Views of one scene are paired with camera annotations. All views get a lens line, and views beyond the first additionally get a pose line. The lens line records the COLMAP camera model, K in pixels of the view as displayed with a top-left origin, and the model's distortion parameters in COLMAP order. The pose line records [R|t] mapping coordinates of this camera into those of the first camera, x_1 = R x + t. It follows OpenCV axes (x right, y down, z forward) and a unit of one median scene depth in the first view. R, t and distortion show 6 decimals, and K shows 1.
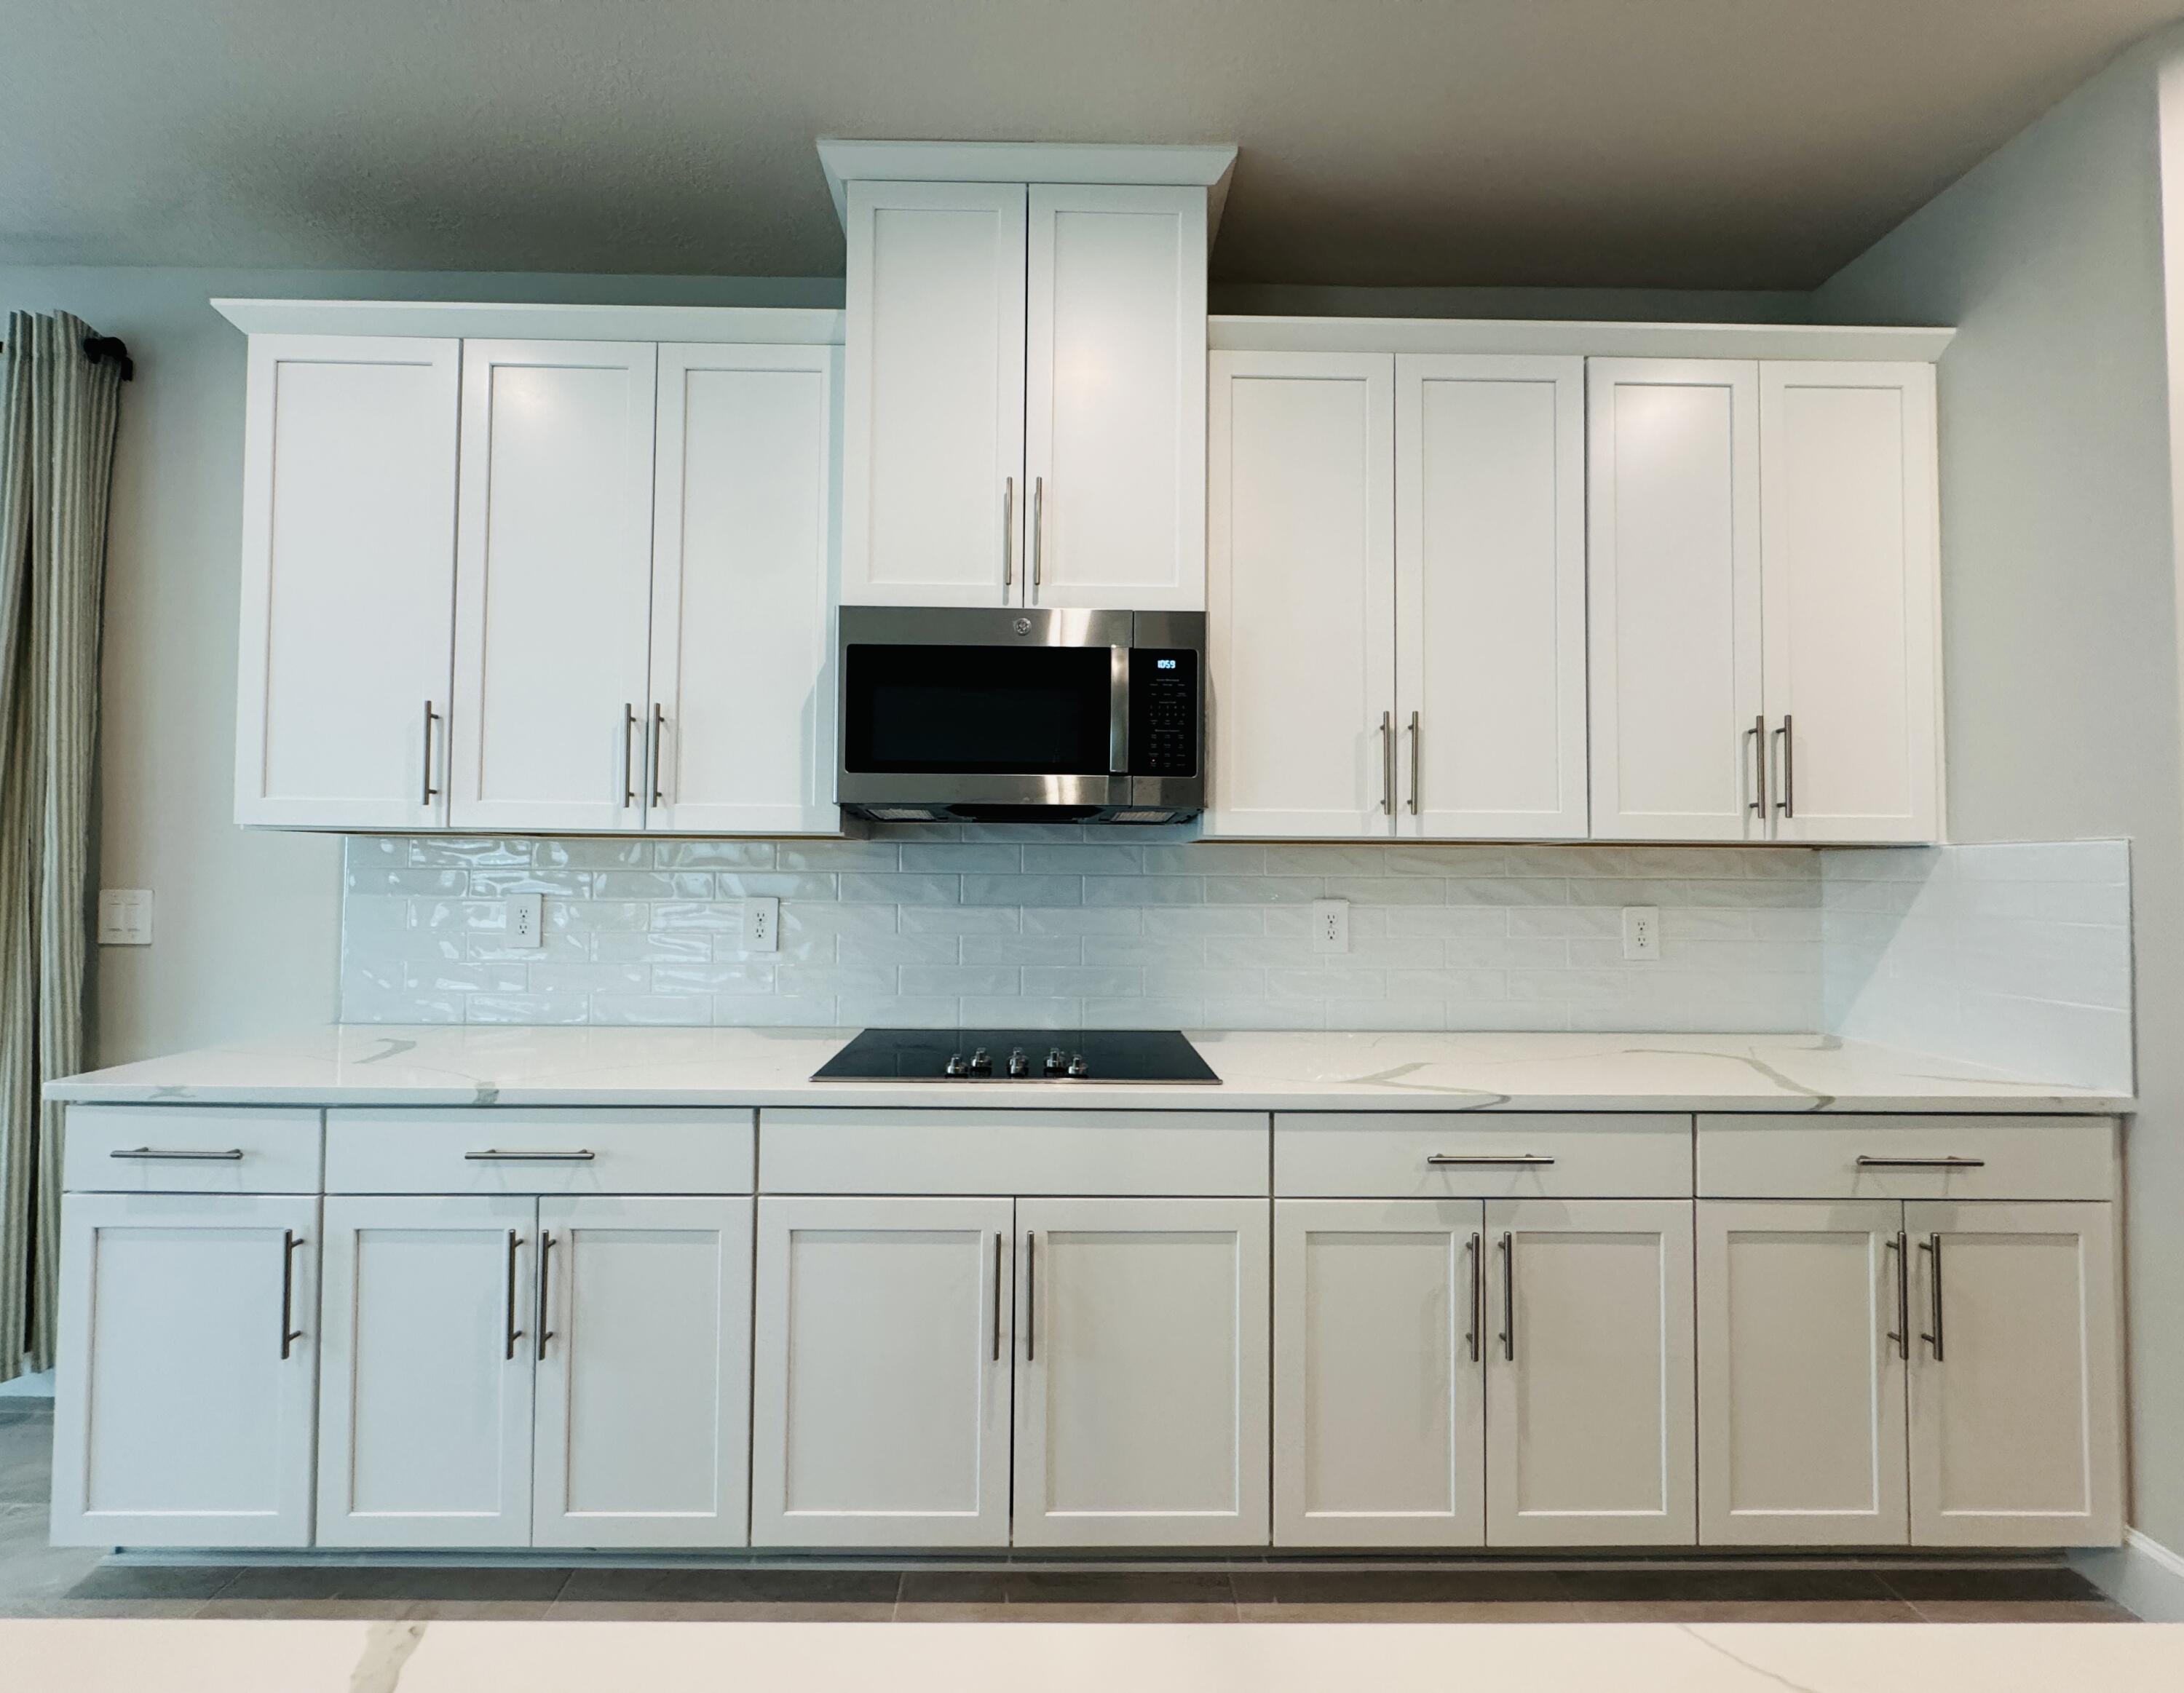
lens RADIAL K [[971.2, 0, 1088.7], [0, 971.2, 858.0], [0, 0, 1]] dist [0.004911, 0.000316]
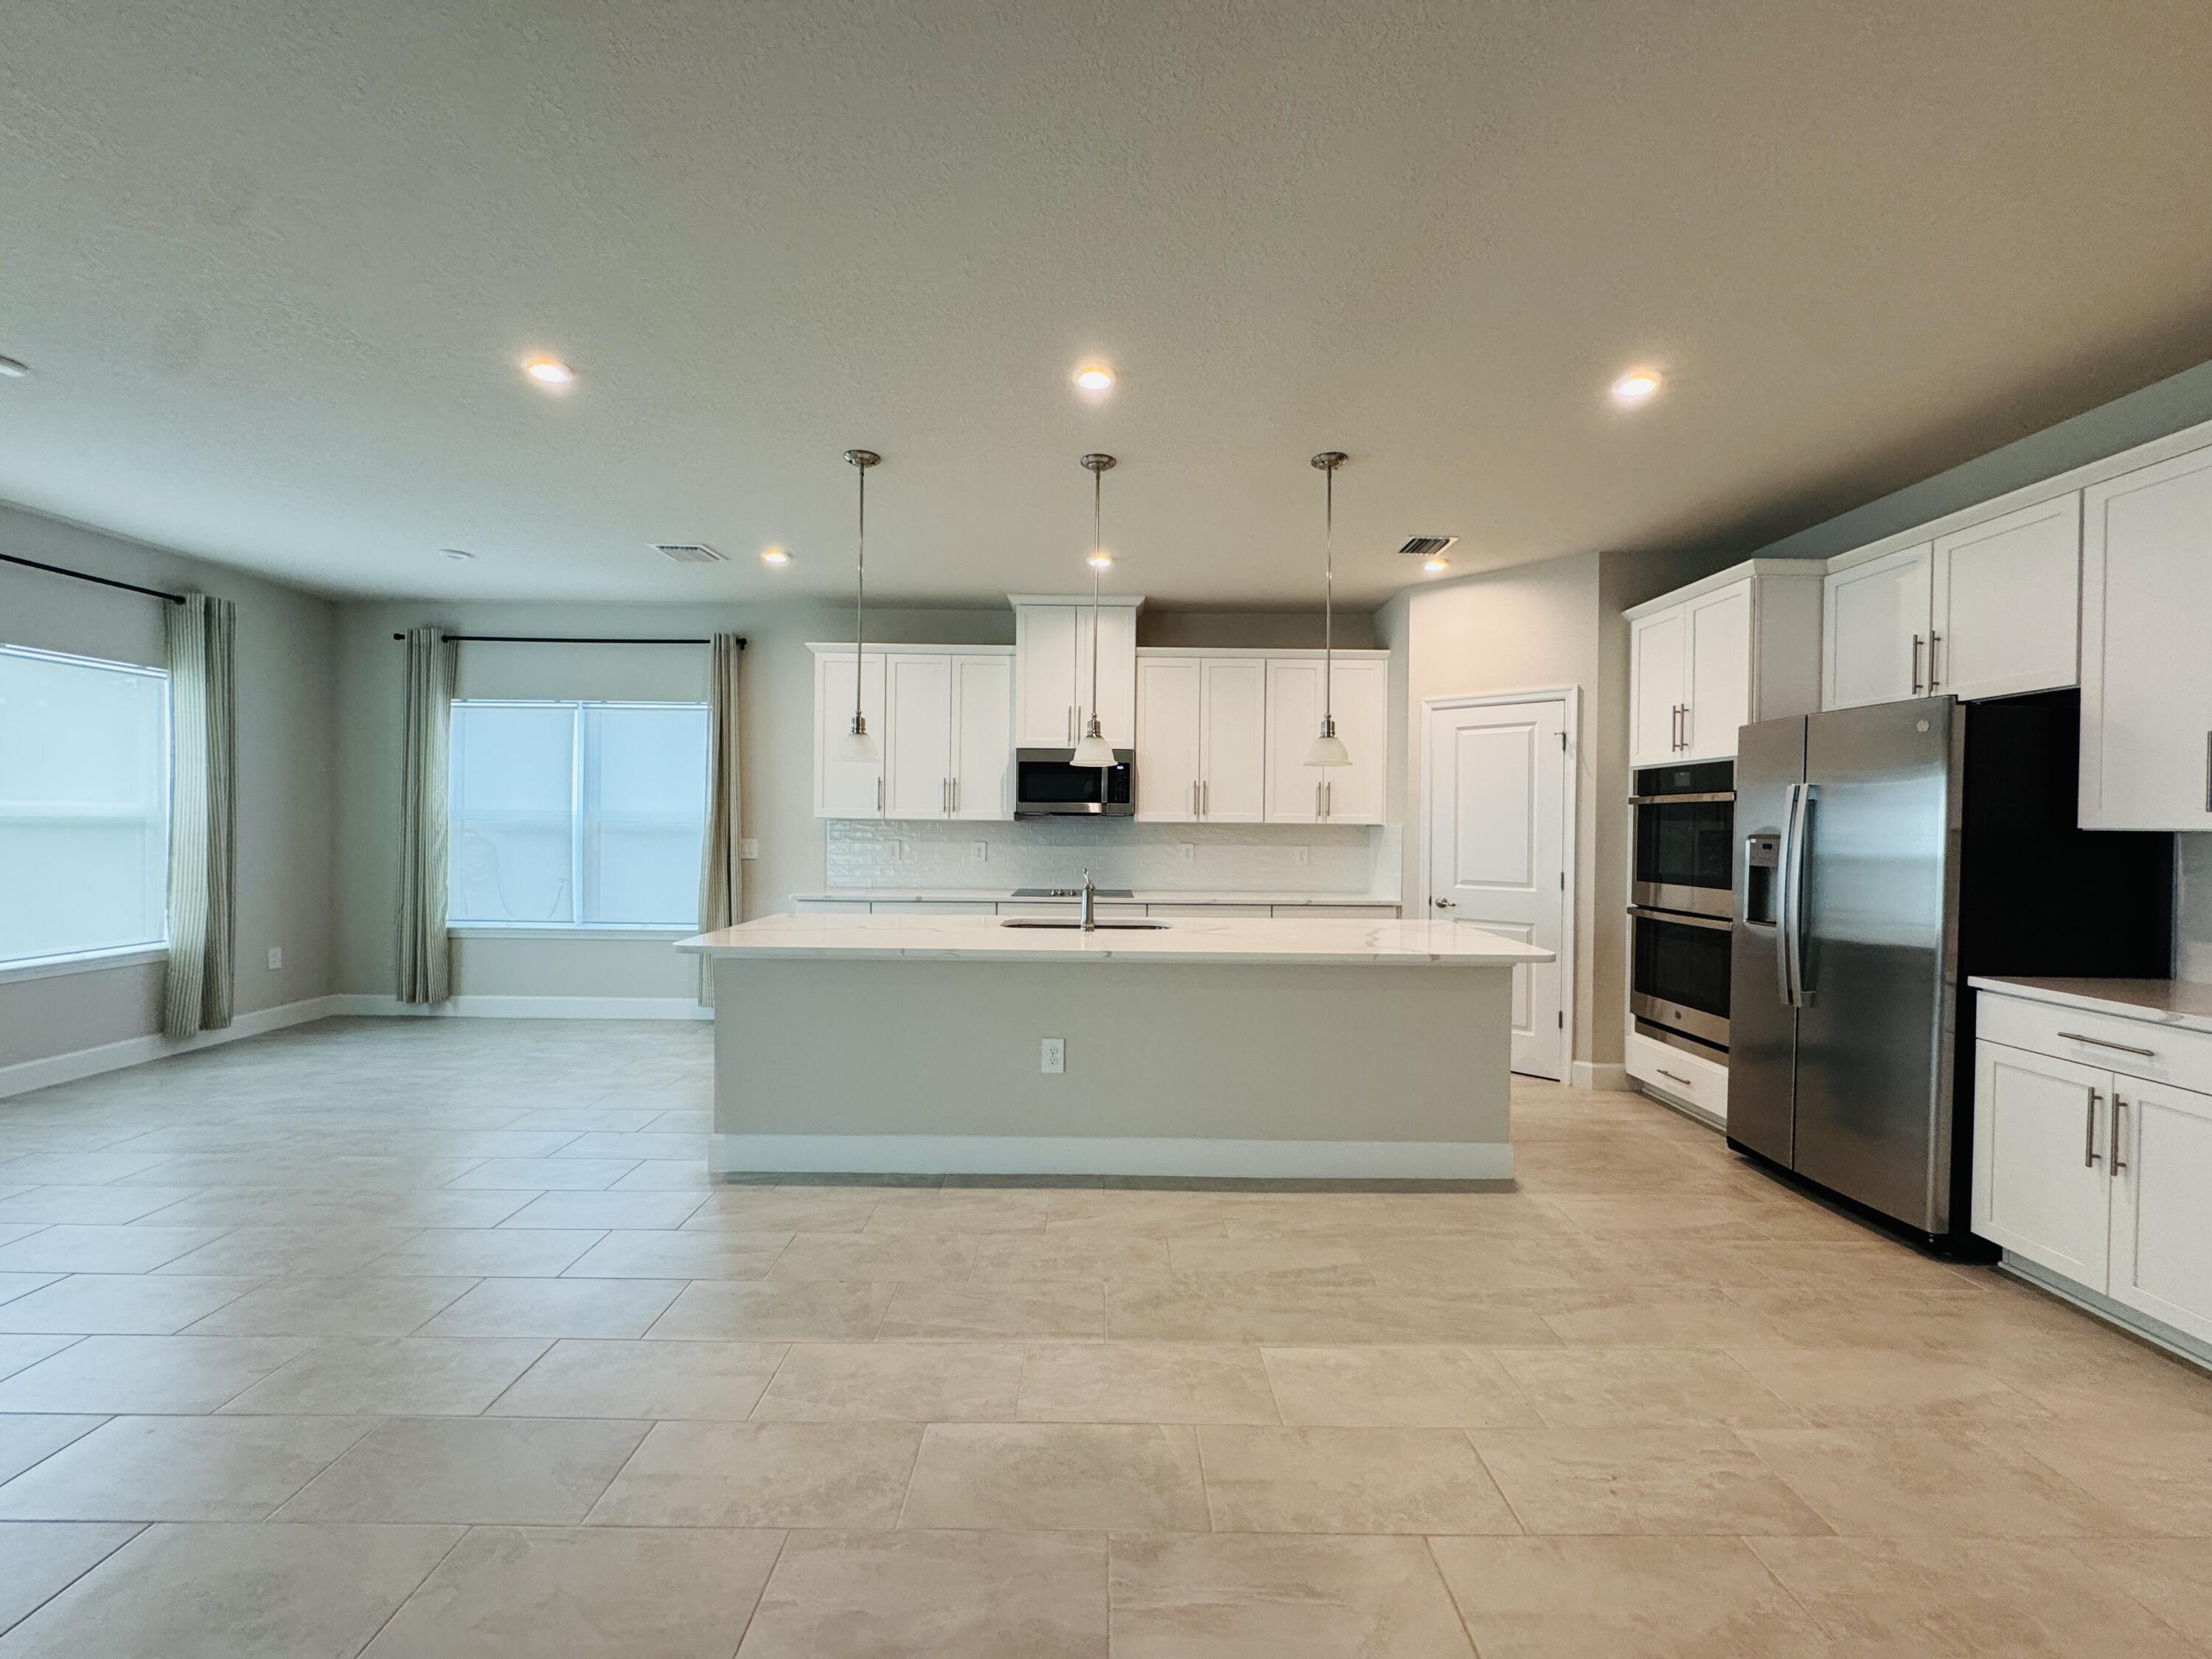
lens RADIAL K [[890.5, 0, 1110.8], [0, 890.5, 837.0], [0, 0, 1]] dist [-0.001502, 0.000149]
pose [[0.999865, 0.001495, -0.016388, 0.088886], [-0.000968, 0.999484, 0.032106, -0.064949], [0.016428, -0.032086, 0.999350, -1.755859]]
